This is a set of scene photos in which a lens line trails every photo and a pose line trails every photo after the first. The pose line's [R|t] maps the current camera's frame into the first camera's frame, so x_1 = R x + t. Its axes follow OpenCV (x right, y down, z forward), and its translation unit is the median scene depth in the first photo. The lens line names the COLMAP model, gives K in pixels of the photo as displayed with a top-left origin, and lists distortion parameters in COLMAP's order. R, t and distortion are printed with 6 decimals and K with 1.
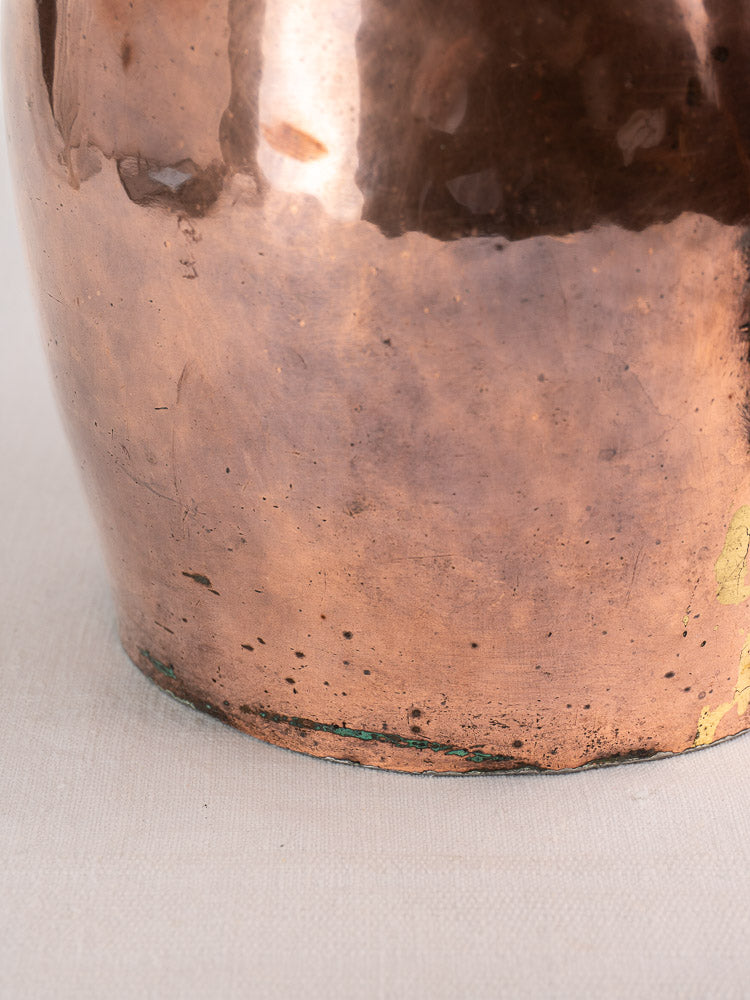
lens RADIAL K [[2433.6, 0, 395.3], [0, 2433.6, 567.3], [0, 0, 1]] dist [0.207495, 0.314535]
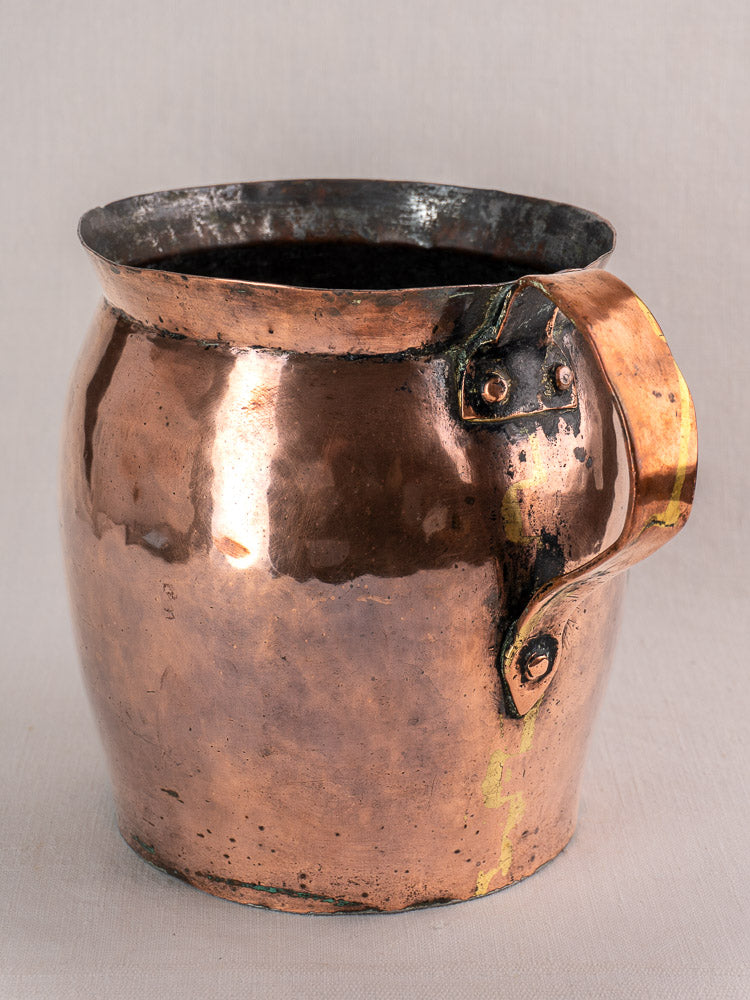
lens RADIAL K [[2413.3, 0, 391.5], [0, 2413.3, 456.3], [0, 0, 1]] dist [0.116720, 0.871965]
pose [[0.999780, 0.001052, 0.020971, 0.035237], [0.001185, 0.994326, -0.106371, -0.049921], [-0.020964, 0.106373, 0.994105, -0.688629]]
